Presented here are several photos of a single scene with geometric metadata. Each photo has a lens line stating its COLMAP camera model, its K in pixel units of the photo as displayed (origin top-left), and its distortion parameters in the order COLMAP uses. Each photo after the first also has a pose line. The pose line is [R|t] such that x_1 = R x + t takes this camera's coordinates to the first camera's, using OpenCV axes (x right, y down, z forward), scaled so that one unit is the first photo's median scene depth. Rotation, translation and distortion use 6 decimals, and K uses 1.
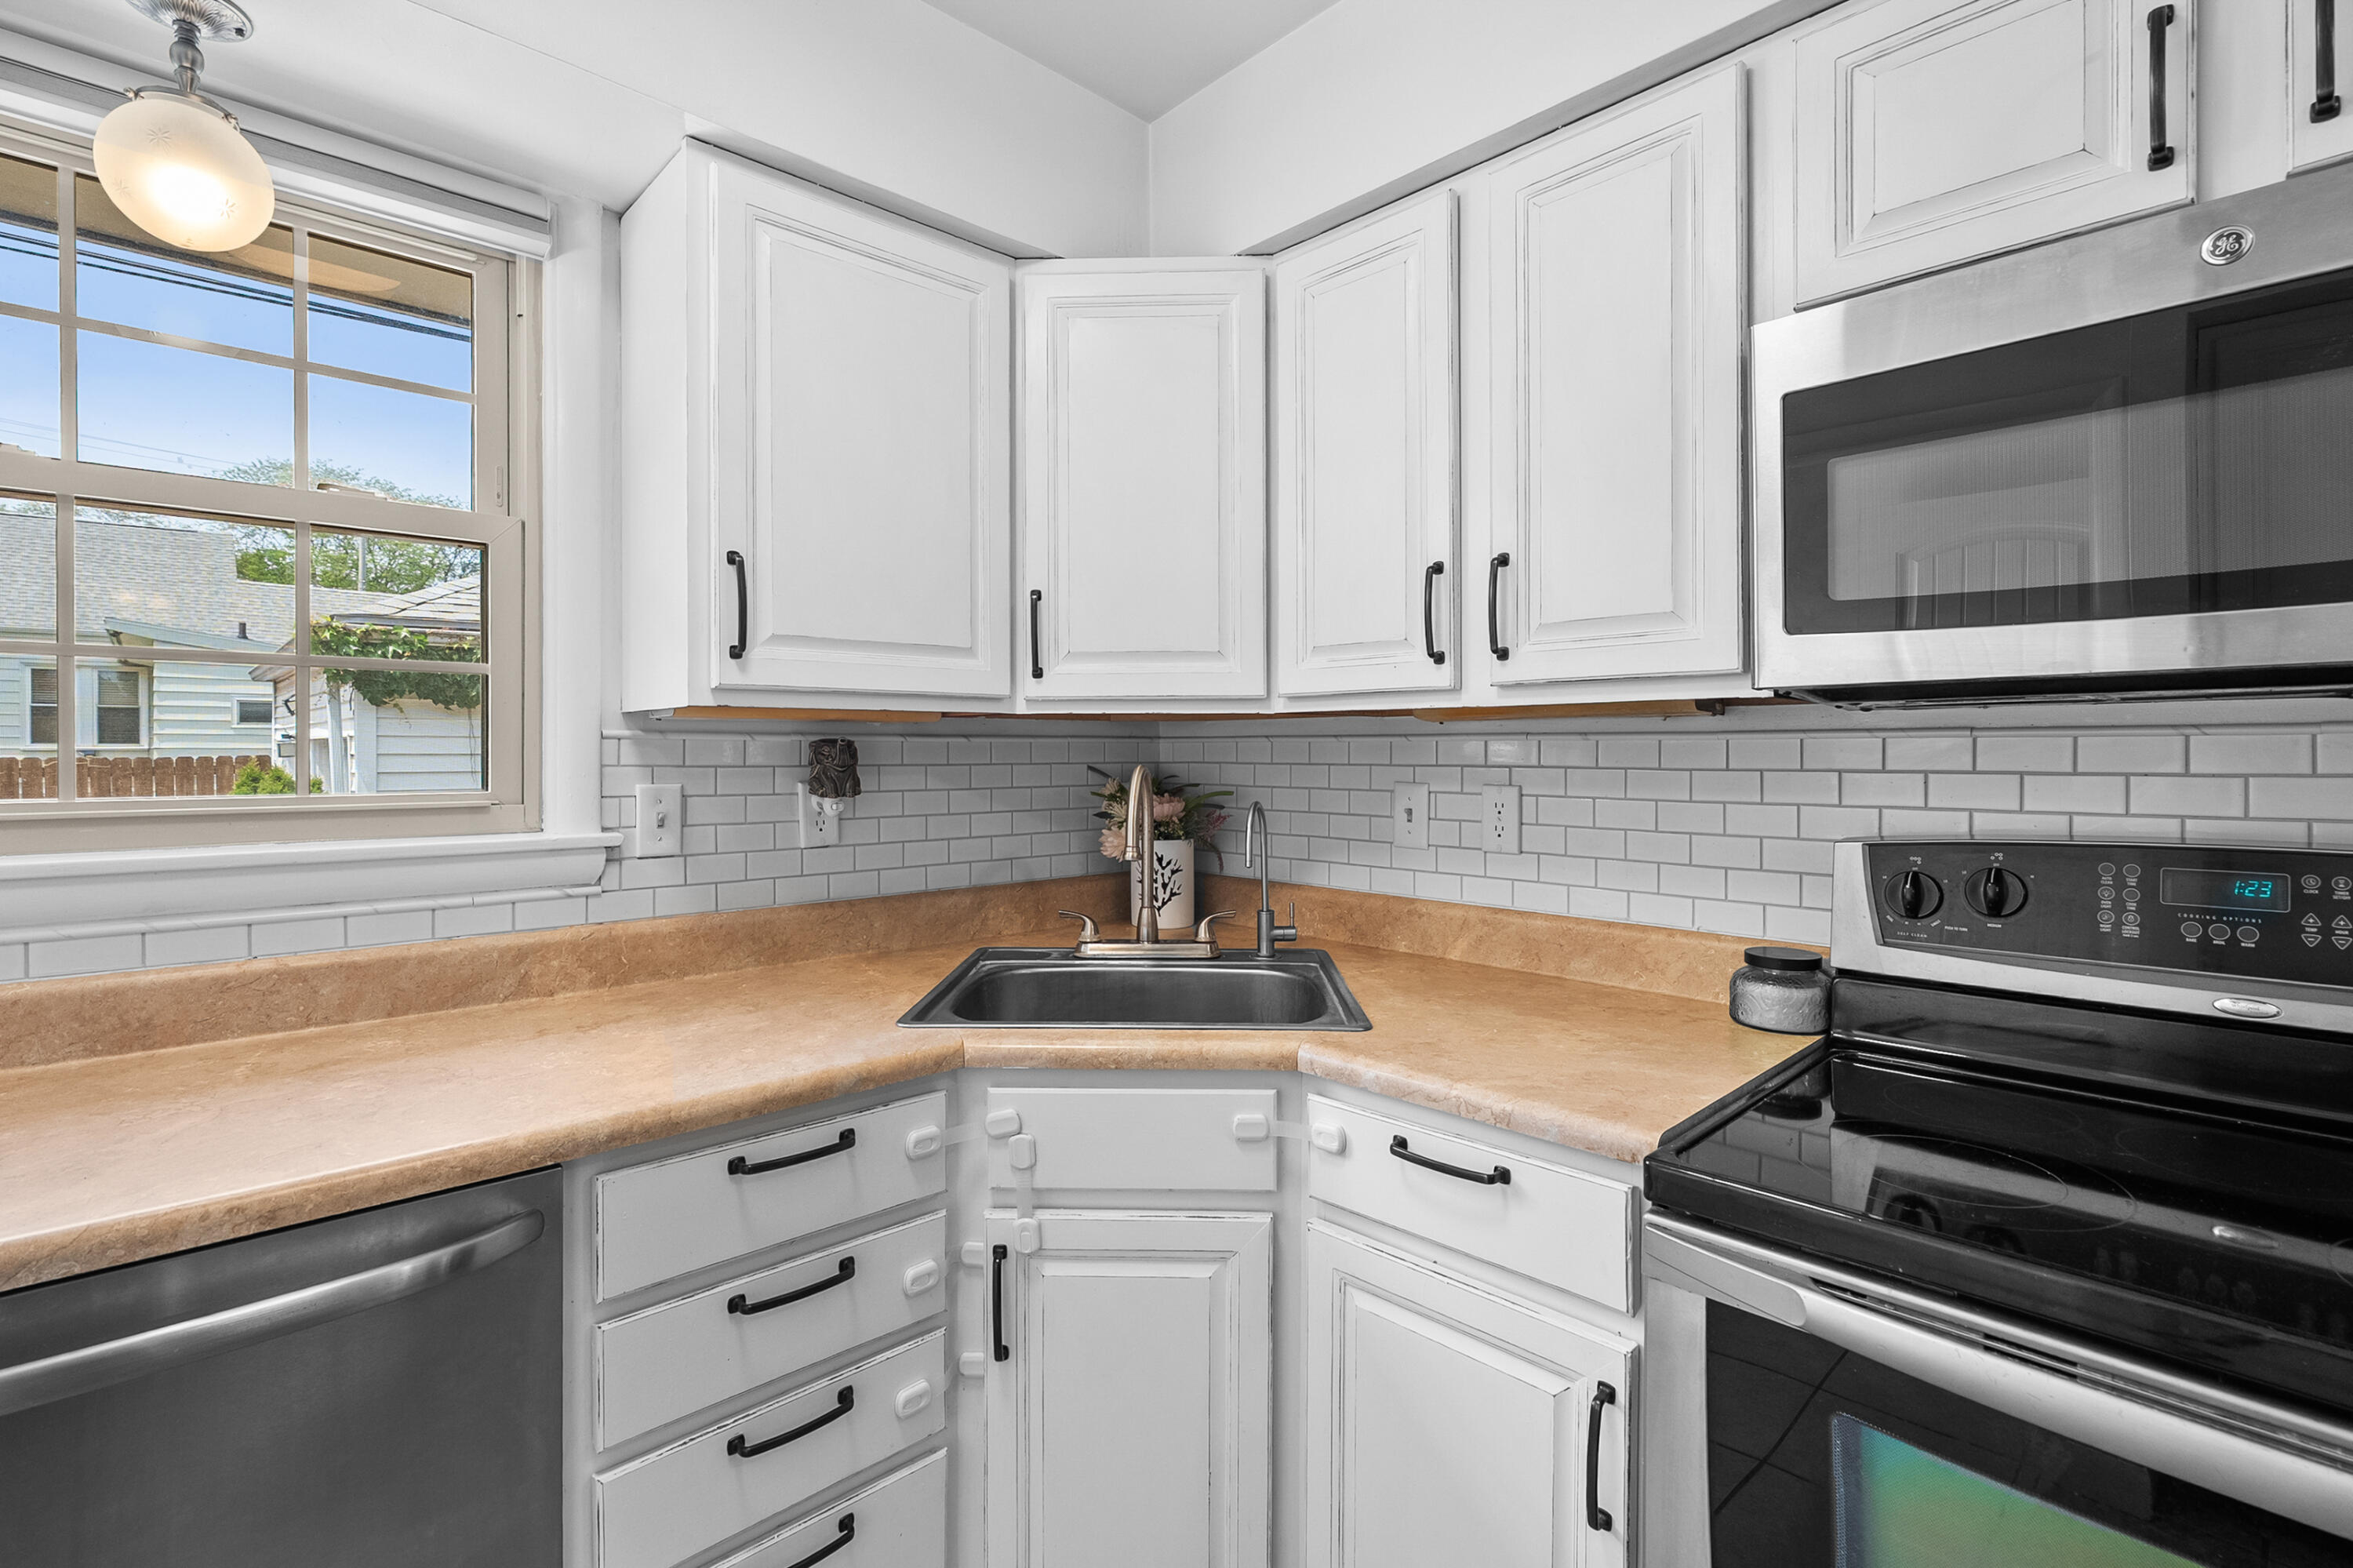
lens RADIAL K [[1073.4, 0, 1169.2], [0, 1073.4, 758.3], [0, 0, 1]] dist [-0.002240, 0.000367]
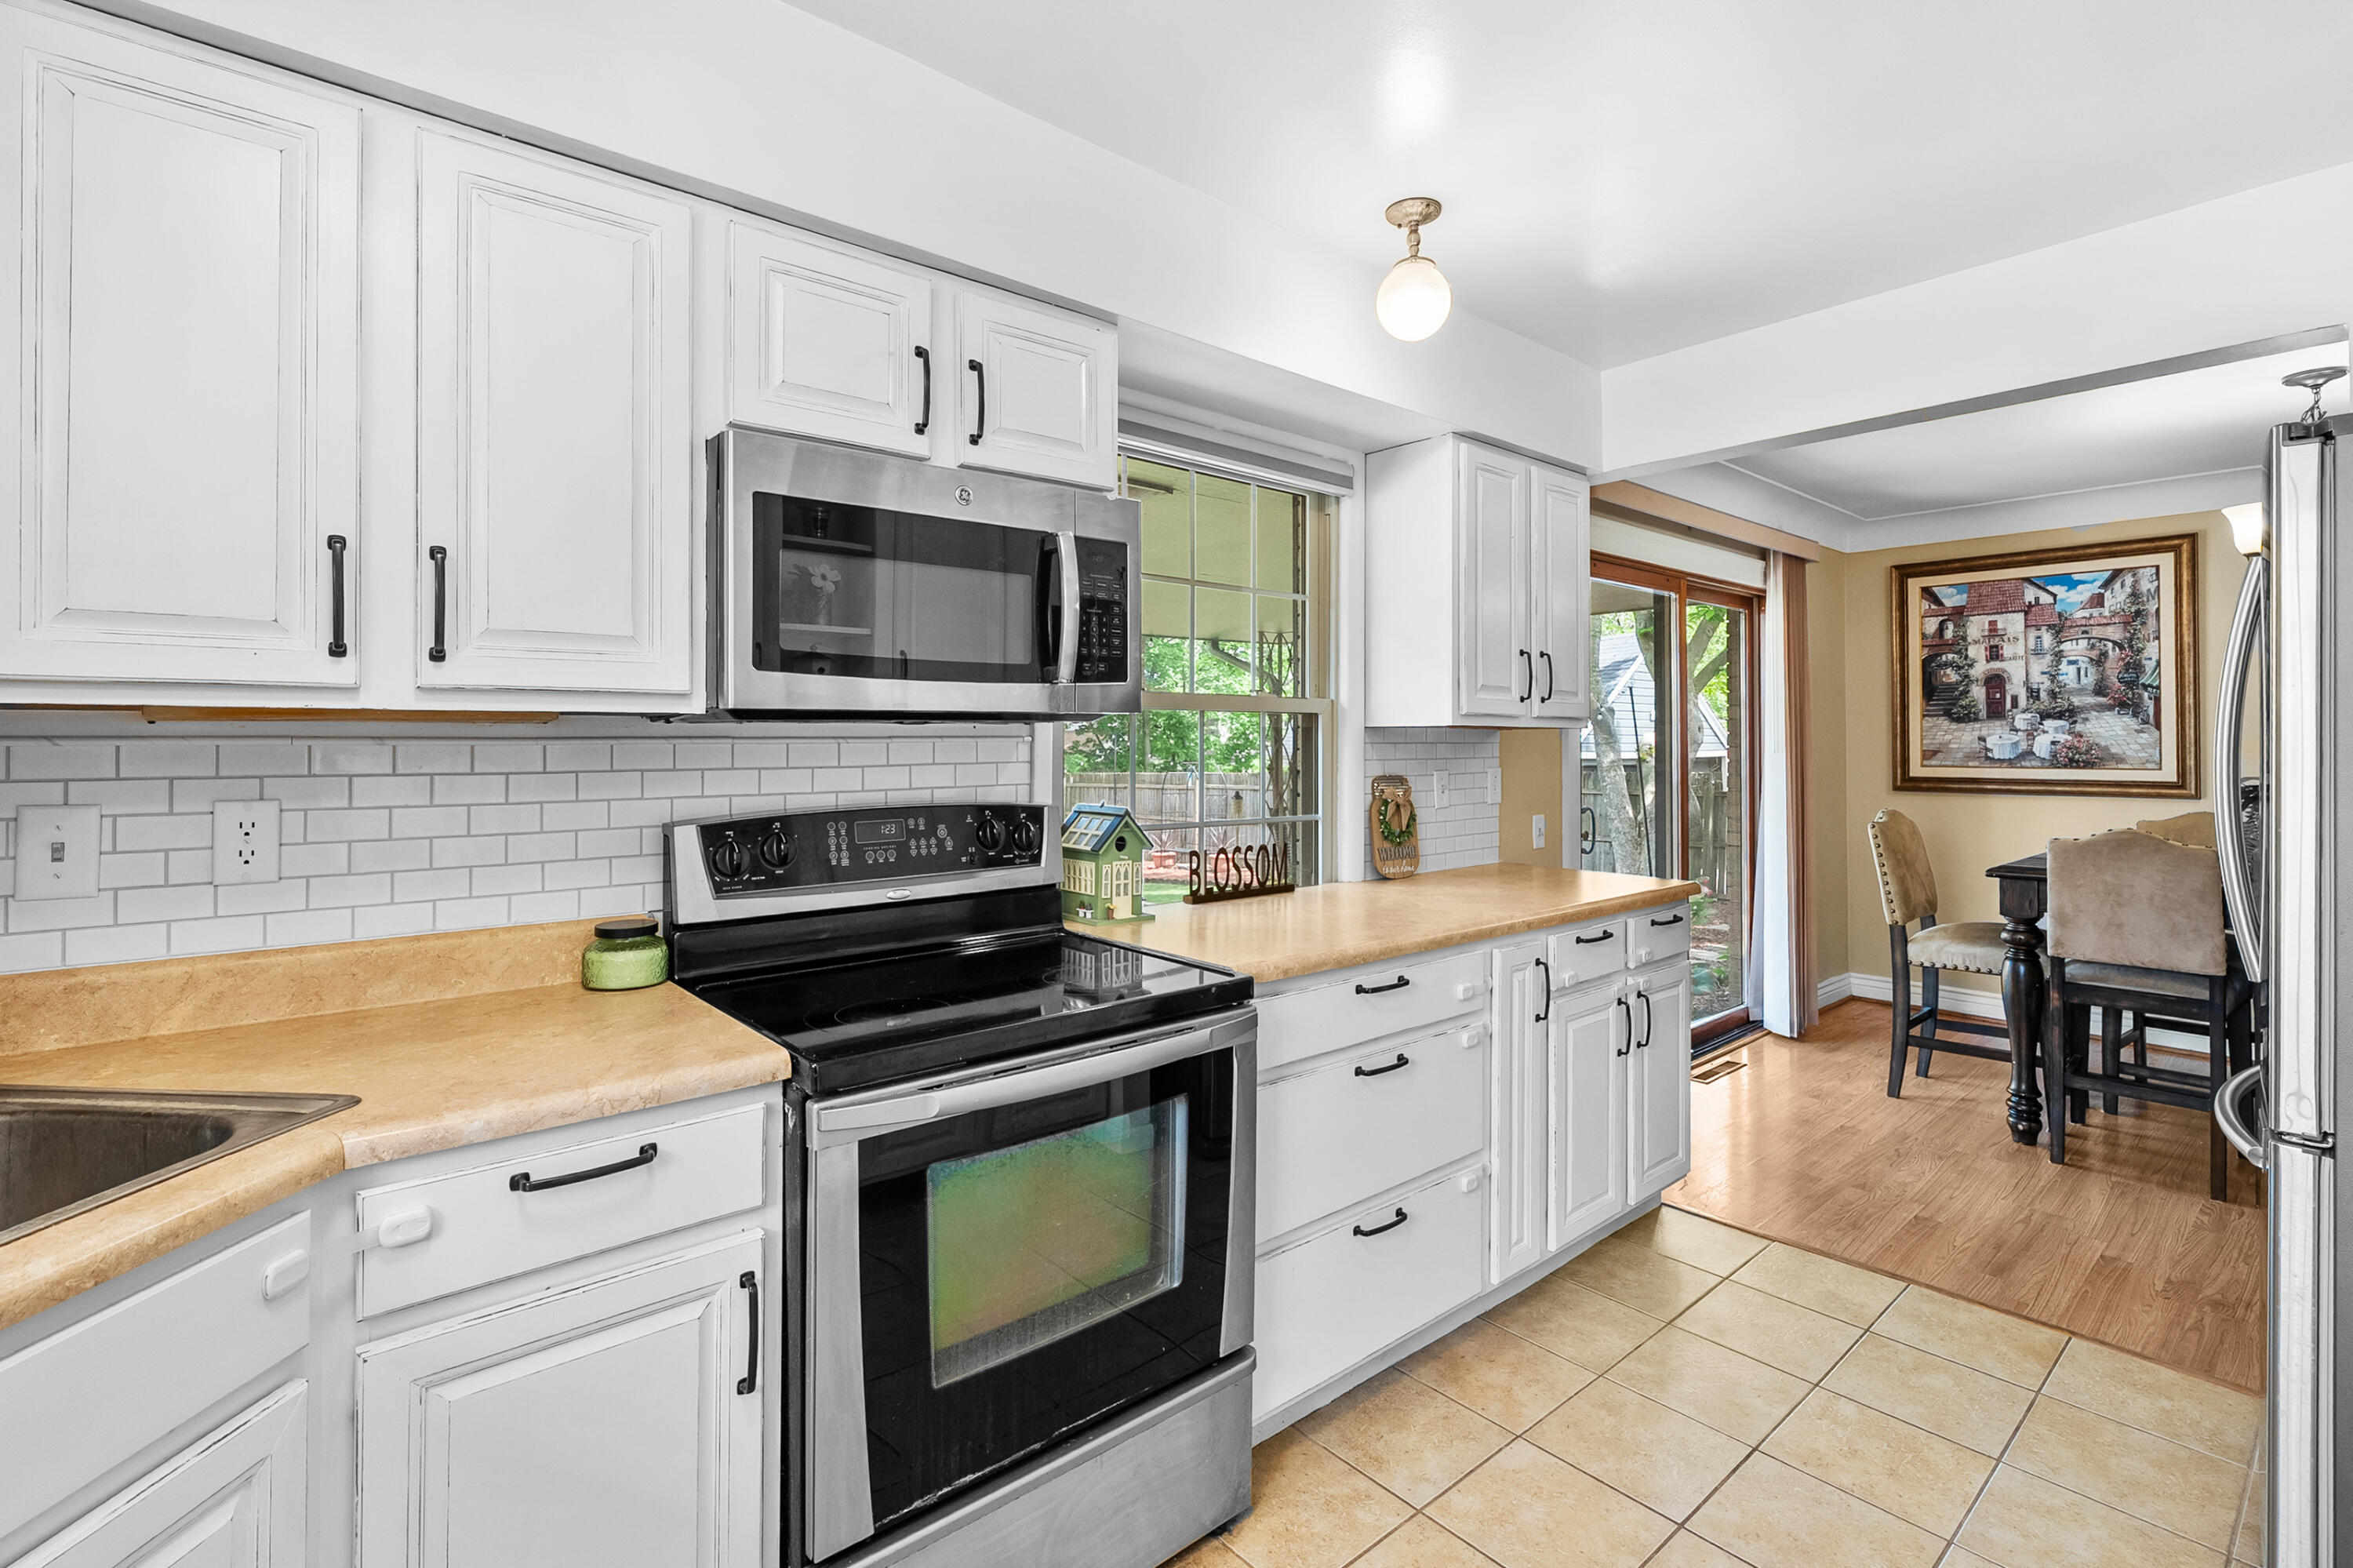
lens RADIAL K [[1068.4, 0, 1165.9], [0, 1068.4, 749.6], [0, 0, 1]] dist [0.000176, 0.000119]
pose [[0.062661, -0.008179, 0.998001, -0.520312], [0.009268, 0.999928, 0.007613, -0.014858], [-0.997992, 0.008773, 0.062732, 0.289648]]
